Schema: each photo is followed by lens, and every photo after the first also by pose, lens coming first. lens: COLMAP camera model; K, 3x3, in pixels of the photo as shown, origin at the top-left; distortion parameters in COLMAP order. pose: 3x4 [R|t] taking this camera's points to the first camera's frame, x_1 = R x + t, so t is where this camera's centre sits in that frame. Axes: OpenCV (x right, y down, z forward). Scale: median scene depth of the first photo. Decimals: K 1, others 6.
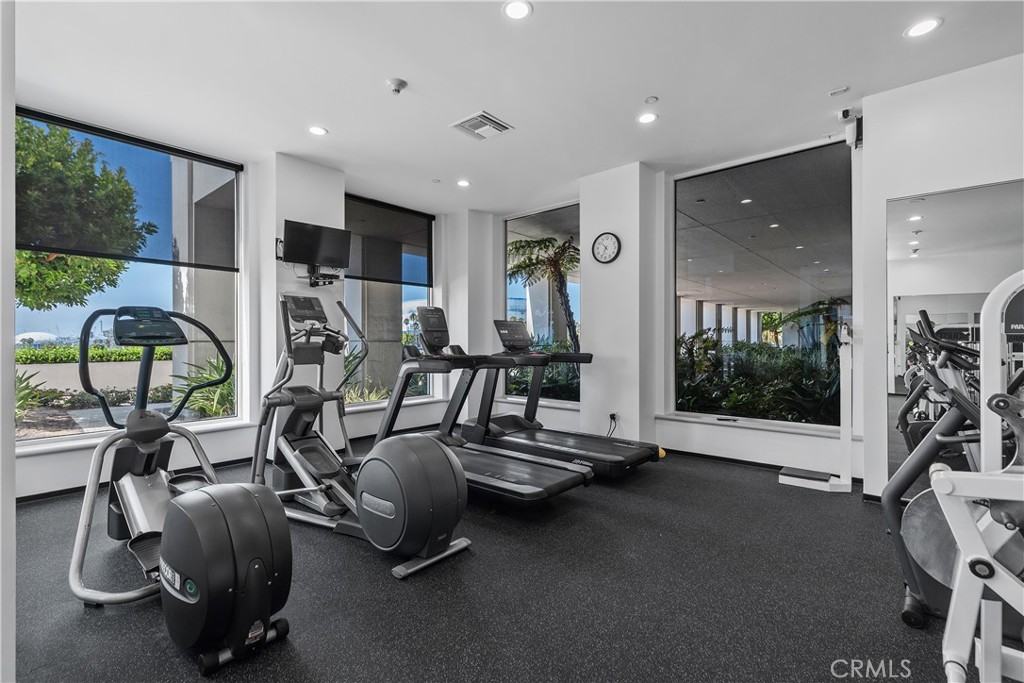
lens RADIAL K [[463.3, 0, 502.7], [0, 463.3, 342.3], [0, 0, 1]] dist [0.005592, -0.001216]
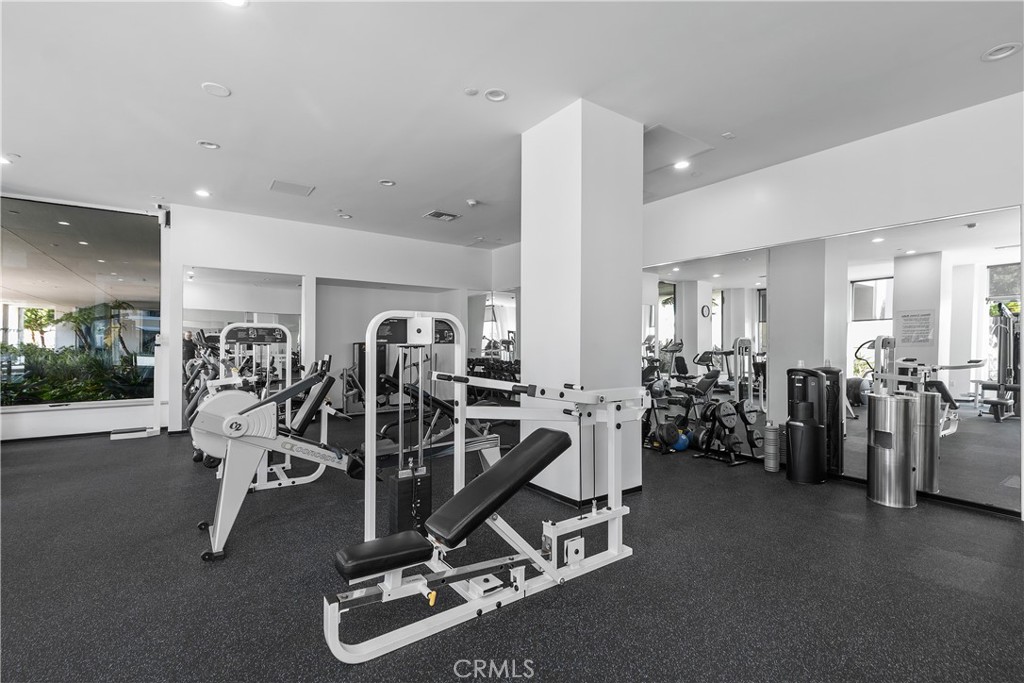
lens RADIAL K [[463.3, 0, 503.4], [0, 463.3, 346.0], [0, 0, 1]] dist [0.005592, -0.001216]
pose [[0.241651, 0.005446, 0.970348, -0.526771], [-0.009523, 0.999949, -0.003241, 0.002160], [-0.970317, -0.008458, 0.241690, -0.545454]]
